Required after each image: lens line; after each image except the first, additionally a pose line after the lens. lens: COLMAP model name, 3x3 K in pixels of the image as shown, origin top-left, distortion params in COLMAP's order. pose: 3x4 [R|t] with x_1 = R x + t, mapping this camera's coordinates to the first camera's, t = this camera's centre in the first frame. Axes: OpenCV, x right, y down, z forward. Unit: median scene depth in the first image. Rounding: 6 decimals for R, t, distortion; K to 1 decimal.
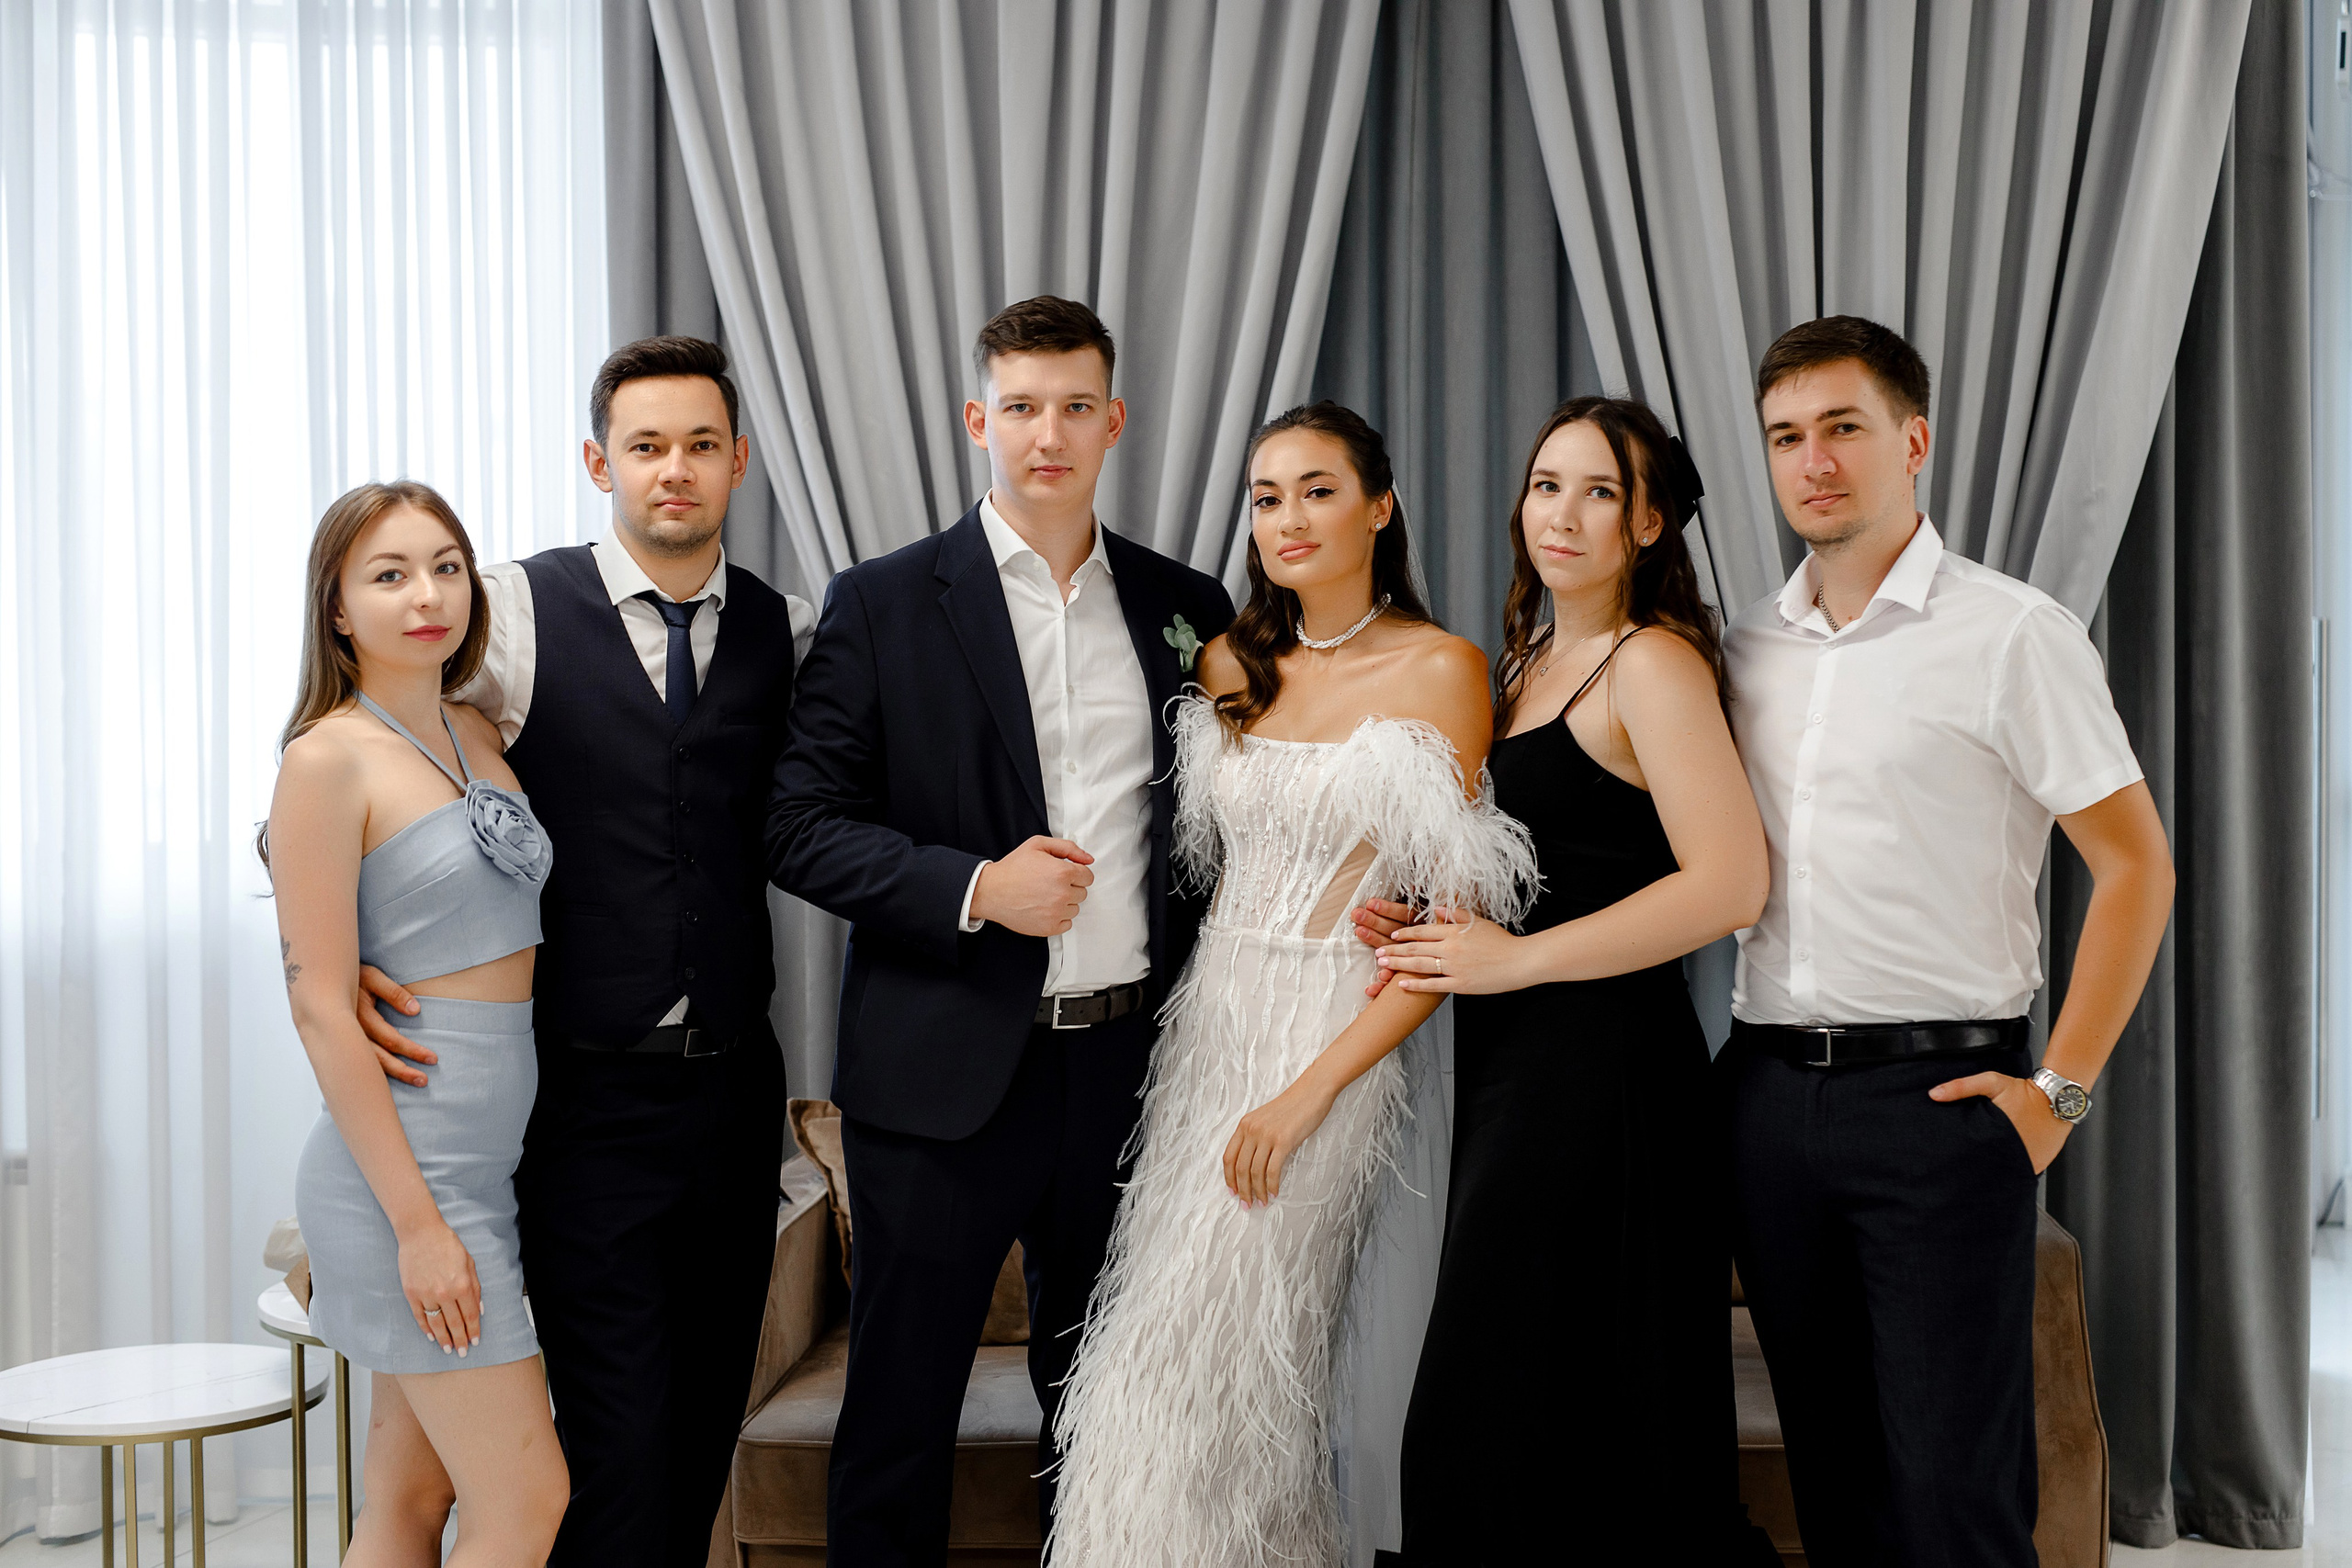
lens RADIAL K [[3582.5, 0, 1251.1], [0, 3582.5, 763.4], [0, 0, 1]] dist [0.273626, 0.060487]
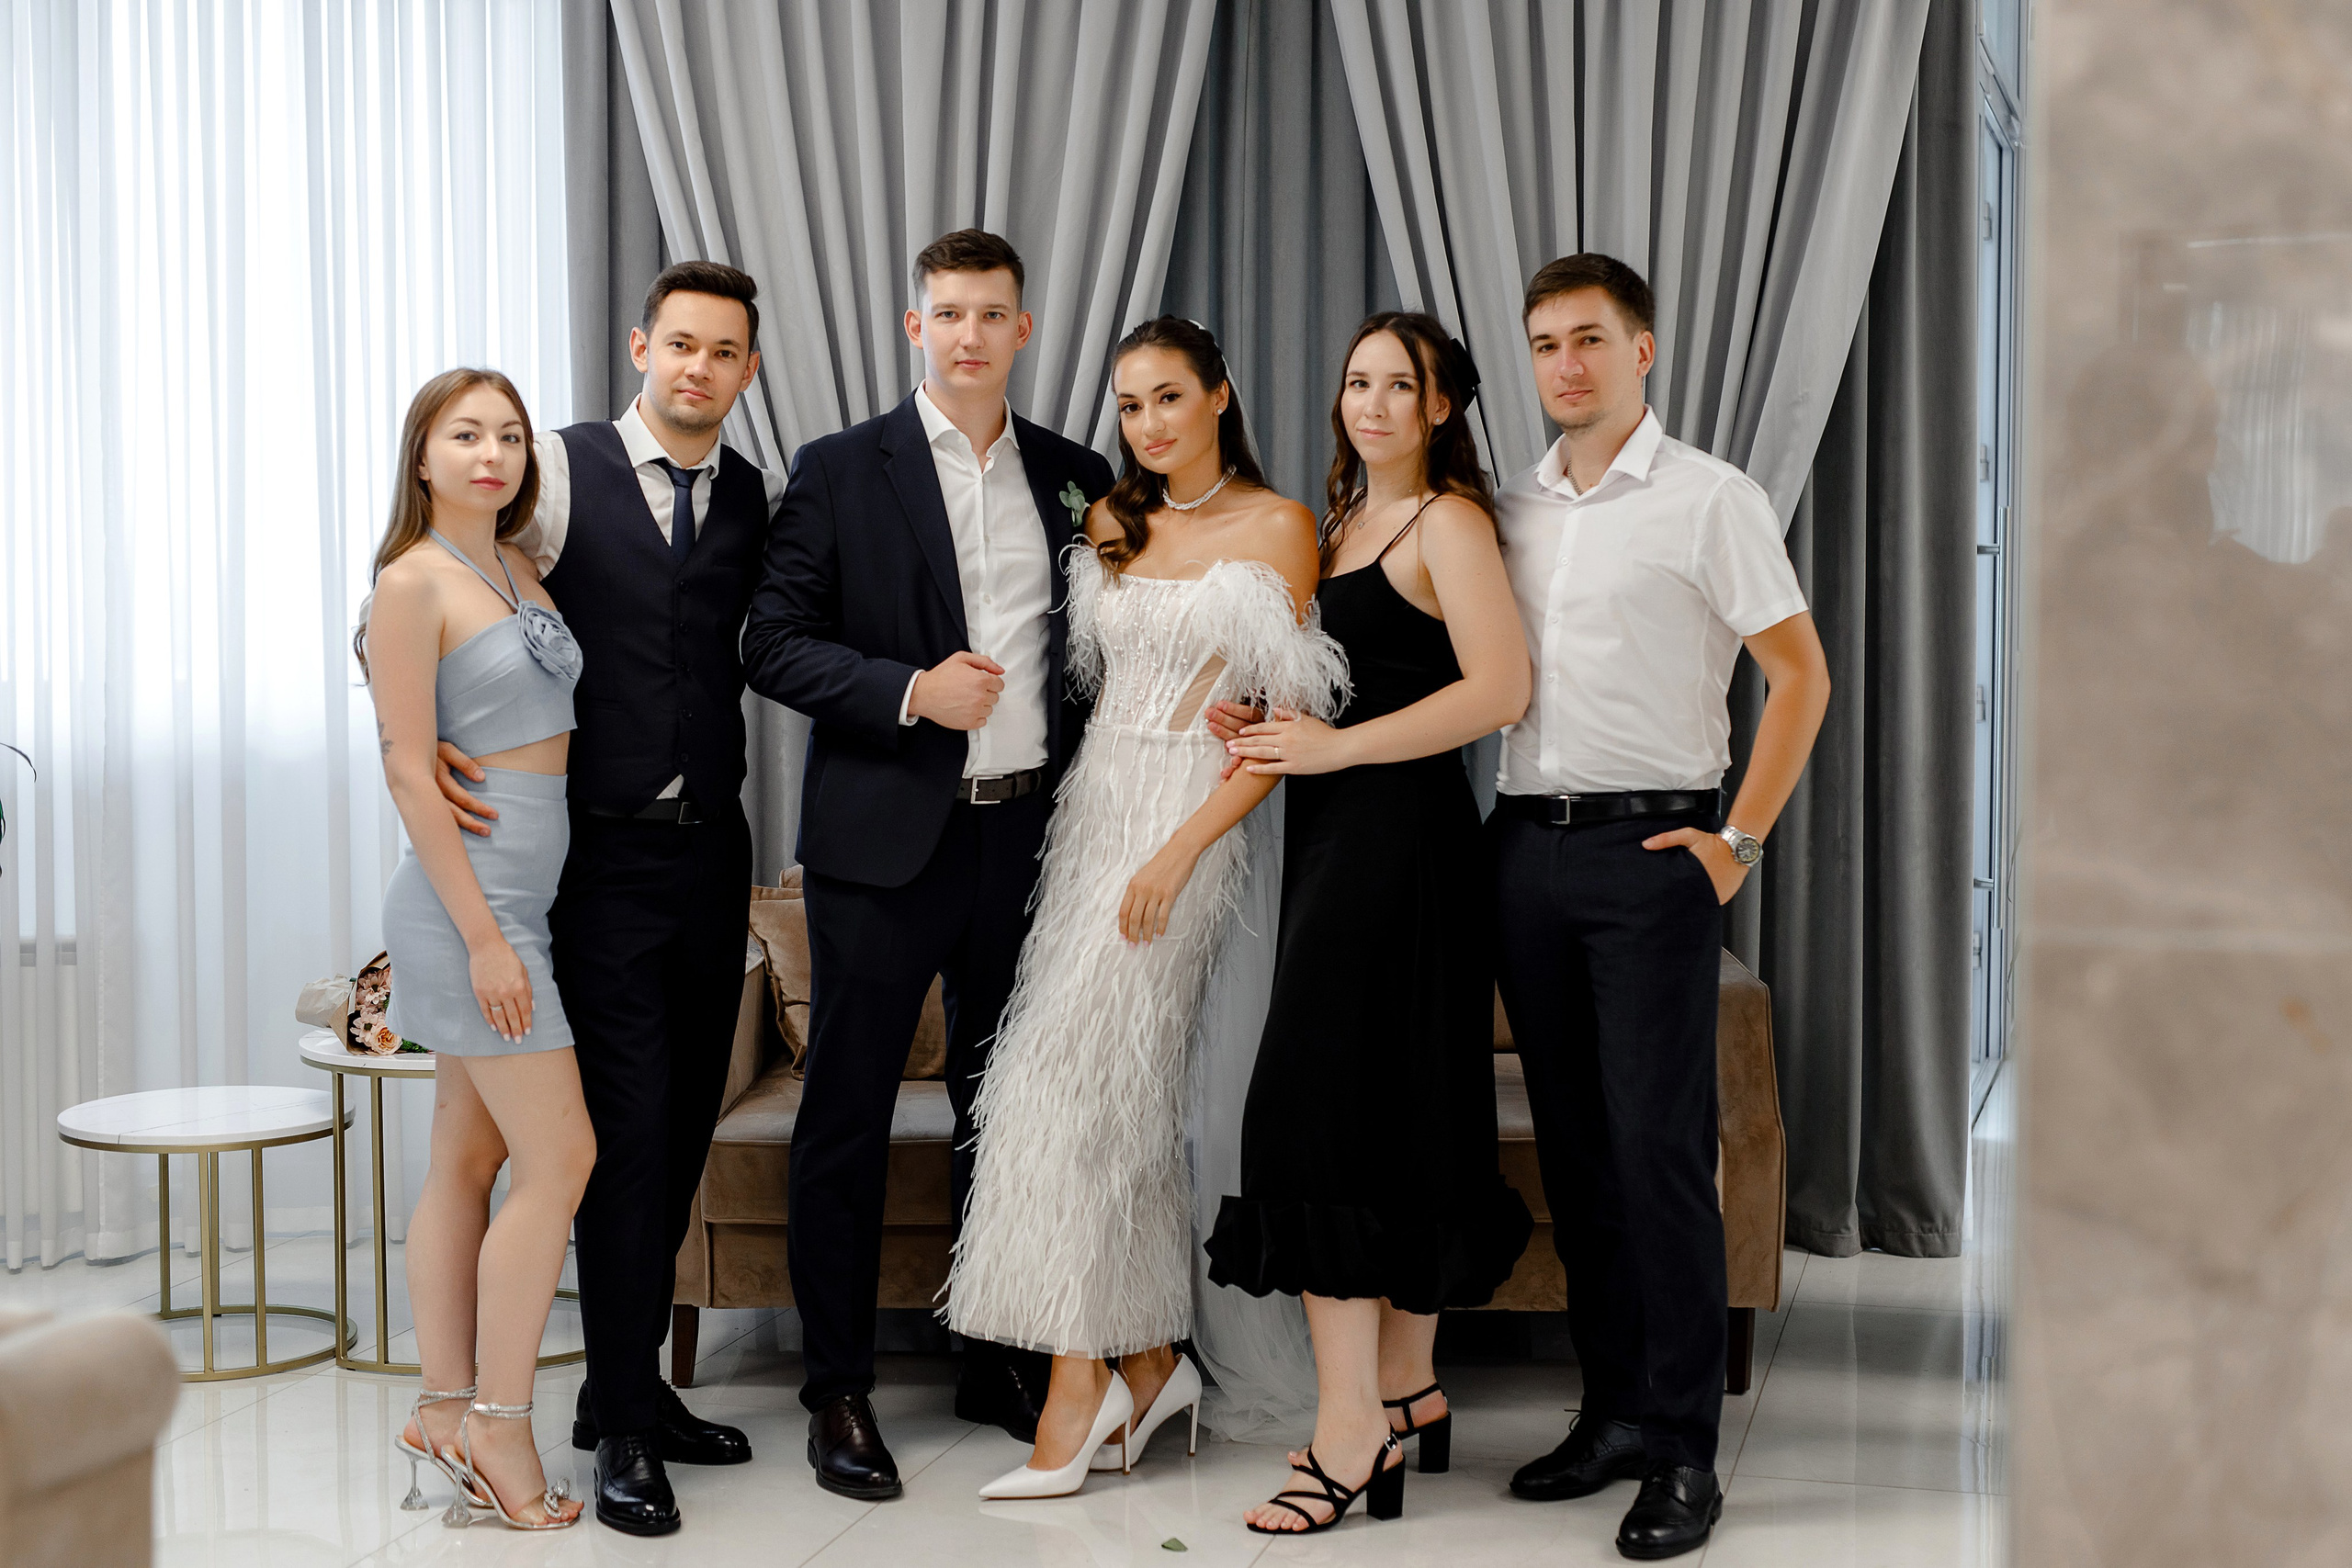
lens RADIAL K [[3582.5, 0, 1251.1], [0, 3582.5, 763.4], [0, 0, 1]] dist [0.273626, 0.060487]
pose [[0.998733, 0.003210, 0.050215, -0.020160], [-0.004314, 0.999751, 0.021880, 0.031879], [-0.050132, -0.022069, 0.998499, -0.285426]]
